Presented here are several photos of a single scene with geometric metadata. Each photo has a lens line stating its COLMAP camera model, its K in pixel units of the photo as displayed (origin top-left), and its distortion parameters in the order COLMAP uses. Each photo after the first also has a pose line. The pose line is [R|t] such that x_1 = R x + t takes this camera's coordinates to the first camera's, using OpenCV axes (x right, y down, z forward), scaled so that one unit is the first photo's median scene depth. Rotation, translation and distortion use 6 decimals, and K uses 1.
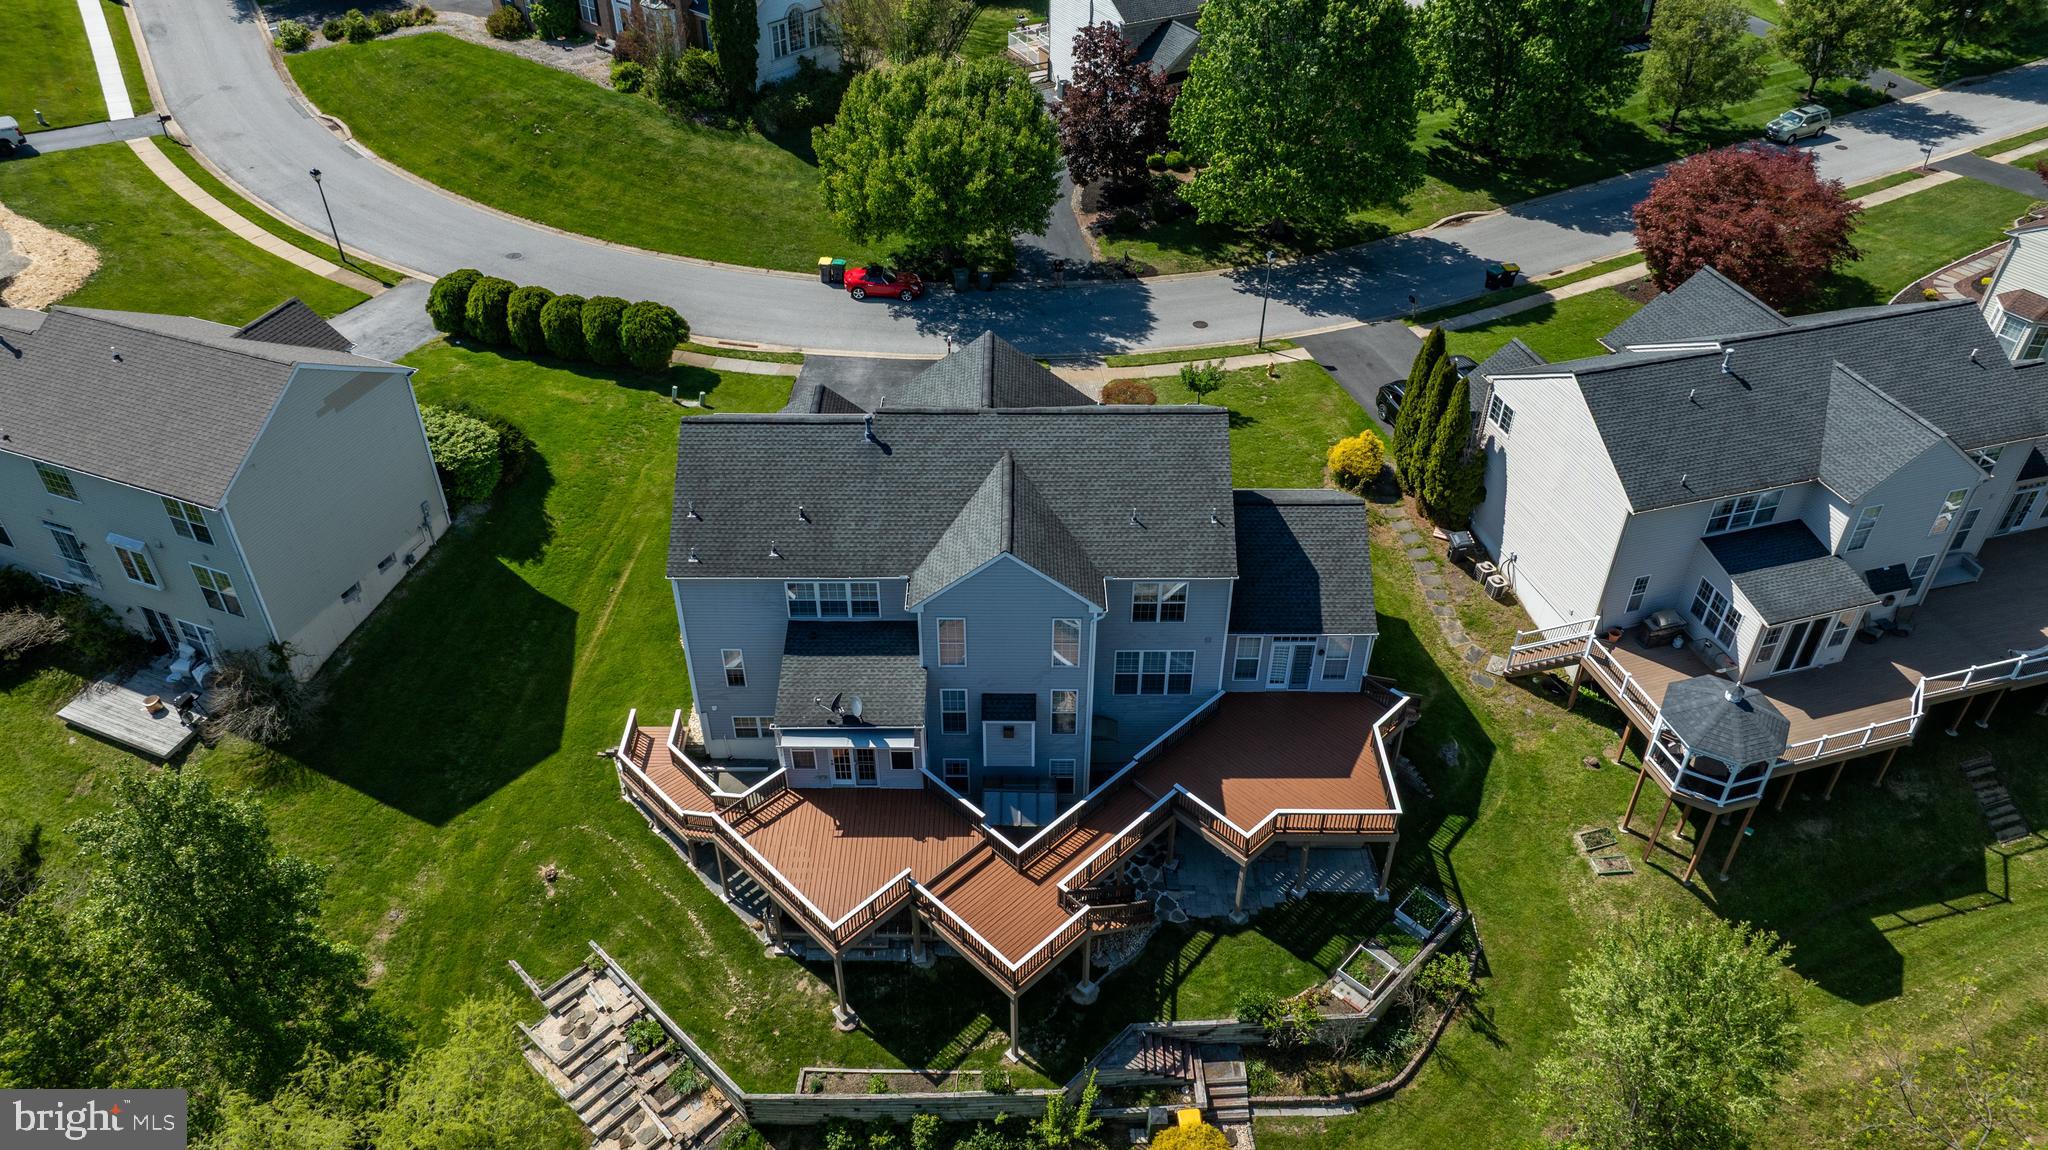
lens RADIAL K [[1438.2, 0, 1025.6], [0, 1438.2, 575.2], [0, 0, 1]] dist [-0.032484, 0.023756]
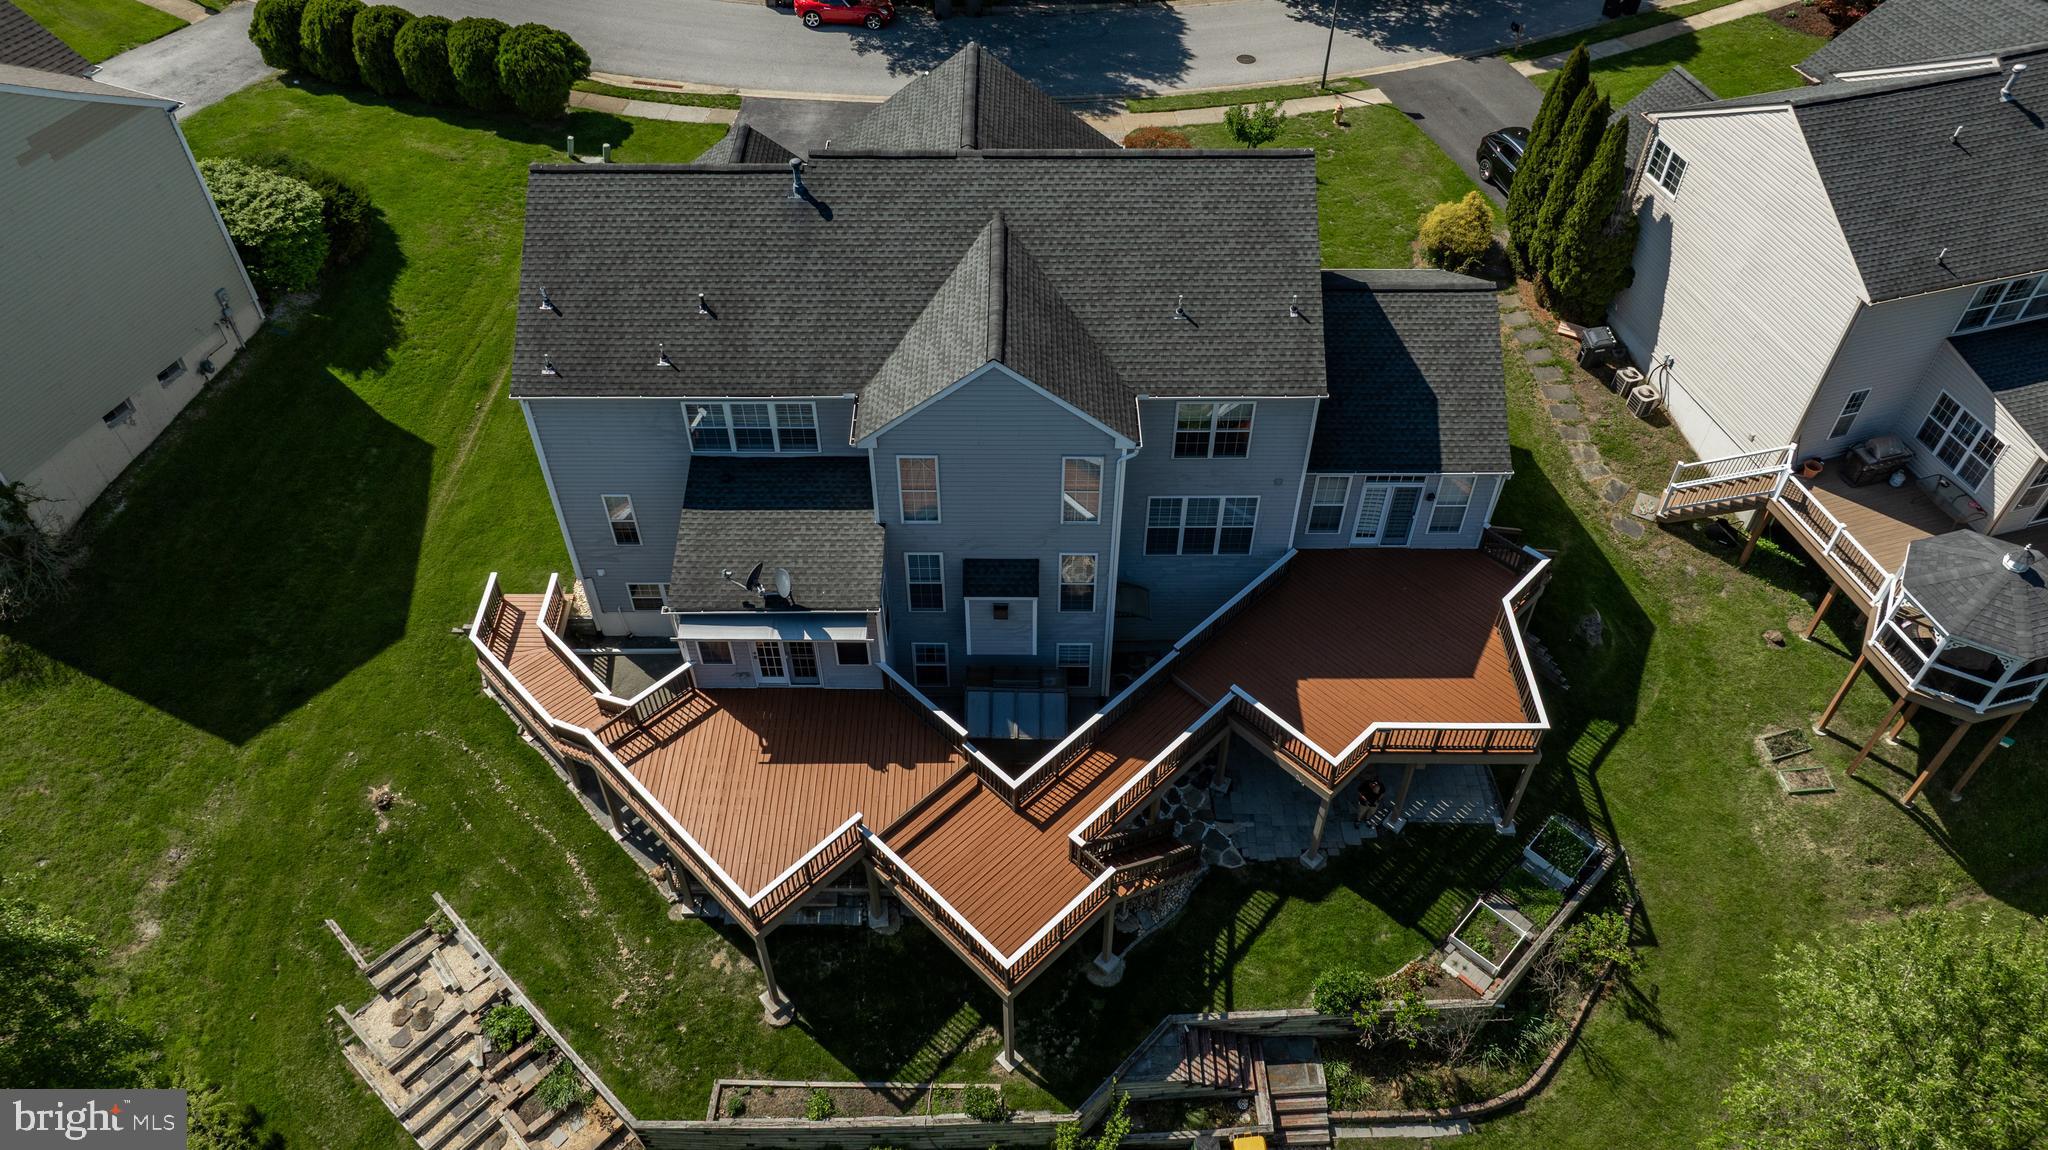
lens RADIAL K [[1438.2, 0, 1023.3], [0, 1438.2, 575.4], [0, 0, 1]] dist [-0.032484, 0.023756]
pose [[0.999998, -0.000697, -0.001751, 0.000802], [0.000943, 0.989453, 0.144854, -0.012728], [0.001632, -0.144855, 0.989452, 0.282277]]
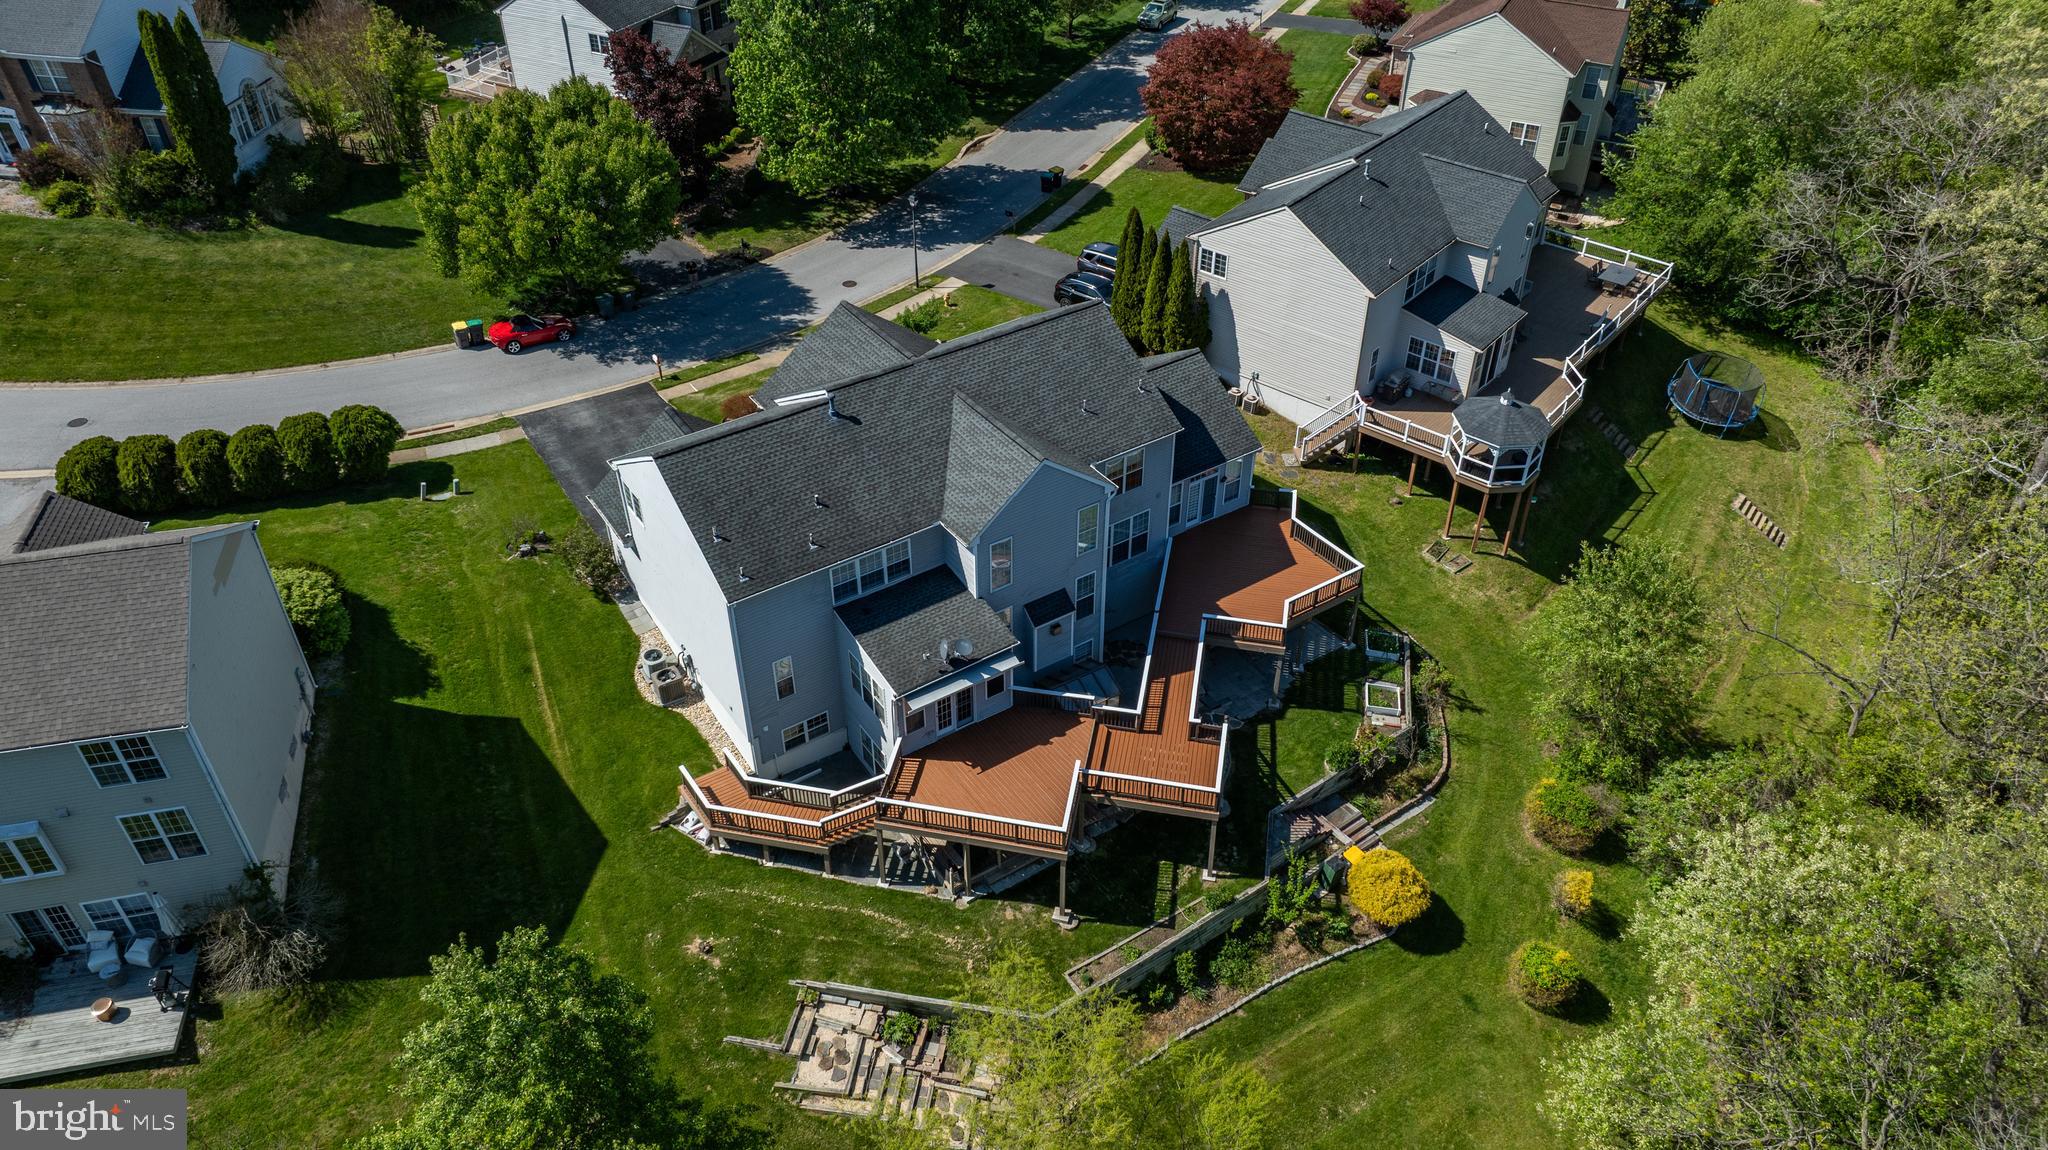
lens RADIAL K [[1438.2, 0, 1026.9], [0, 1438.2, 576.4], [0, 0, 1]] dist [-0.032484, 0.023756]
pose [[0.827783, -0.346456, 0.441297, -0.483724], [0.346957, 0.934234, 0.082634, -0.025214], [-0.440903, 0.084708, 0.893549, 0.032307]]
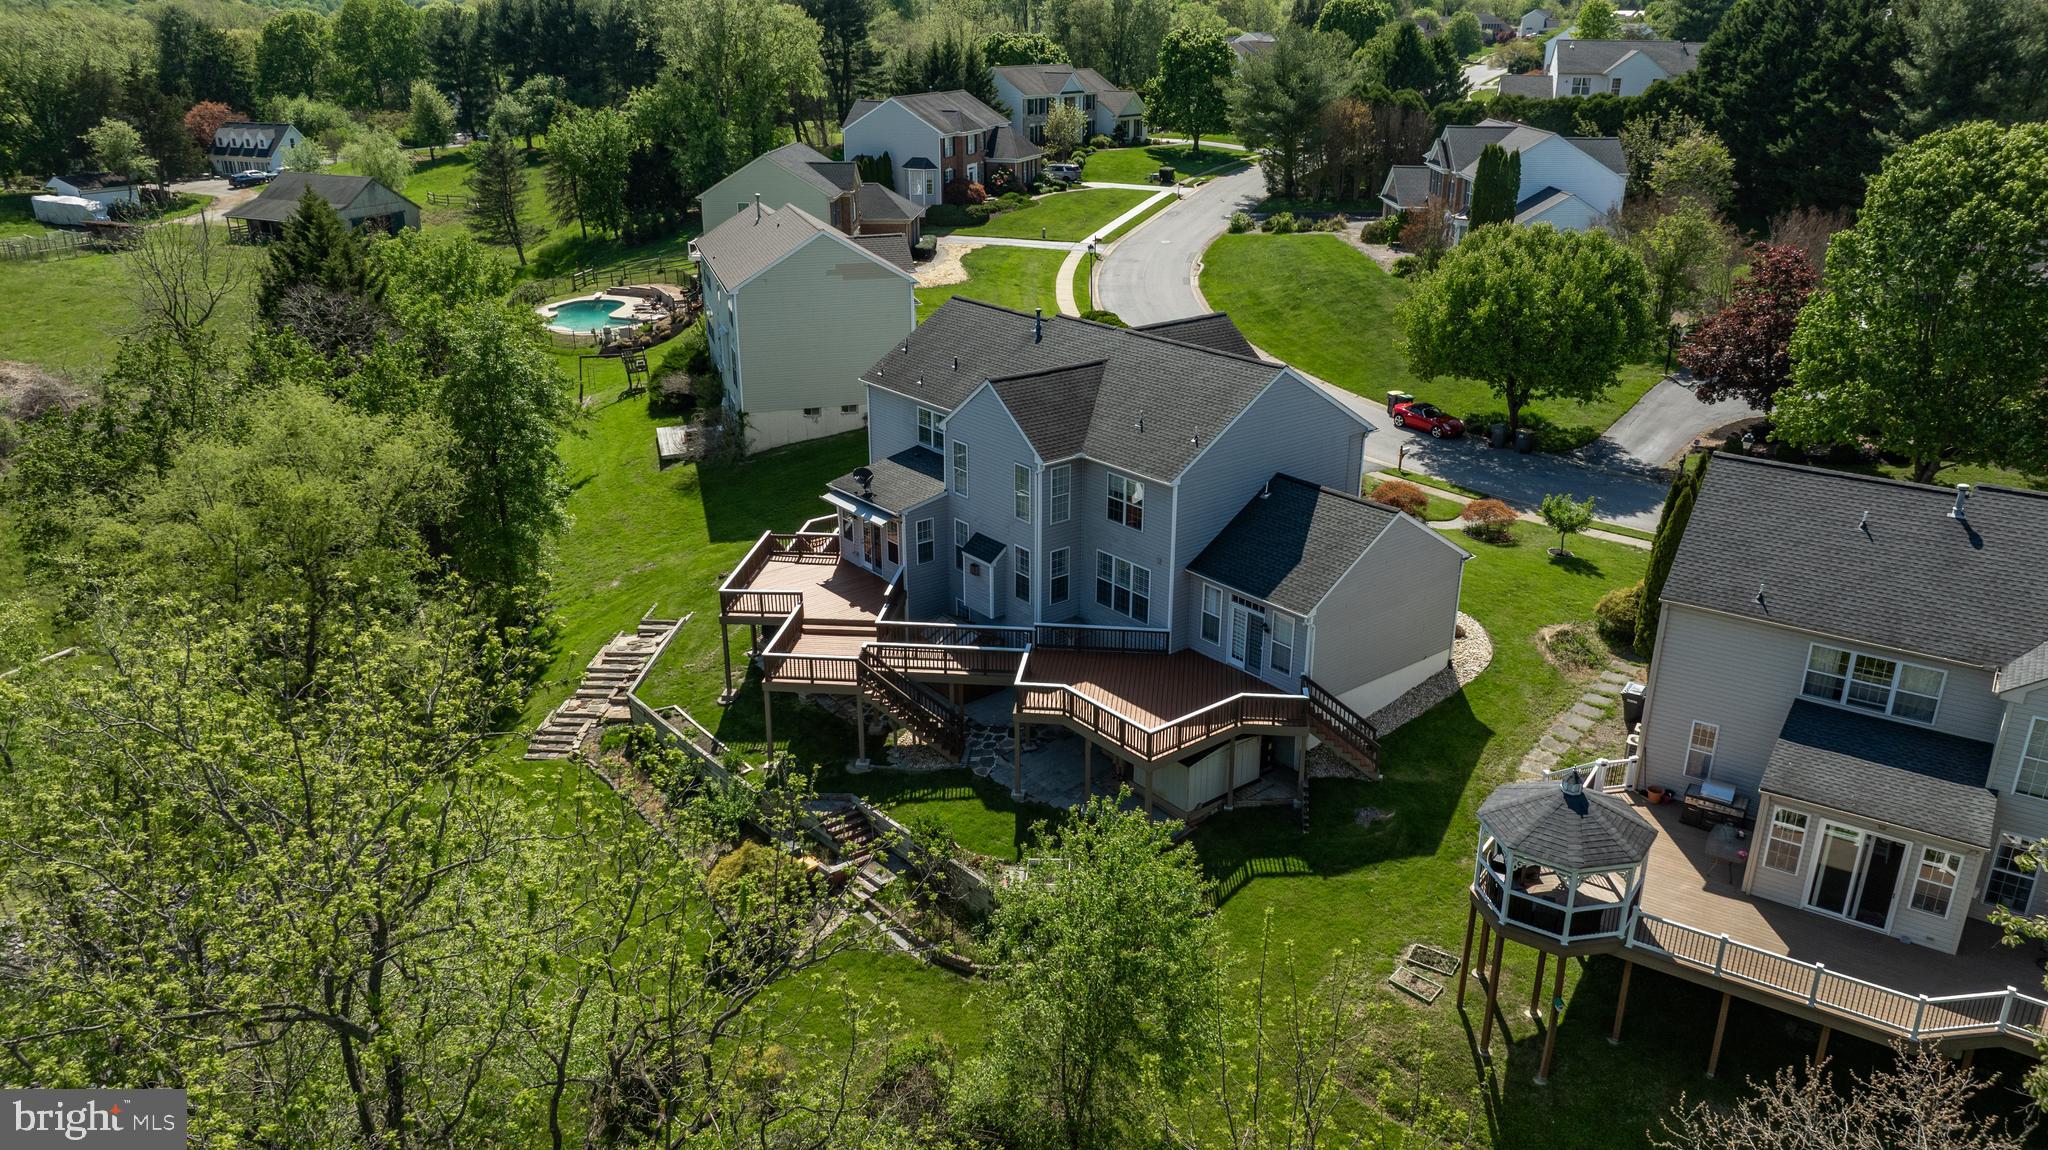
lens RADIAL K [[1438.2, 0, 1023.6], [0, 1438.2, 577.3], [0, 0, 1]] dist [-0.032484, 0.023756]
pose [[0.625277, 0.282537, -0.727462, 0.793328], [-0.479489, 0.874550, -0.072472, 0.171861], [0.615726, 0.394125, 0.682310, 0.266879]]
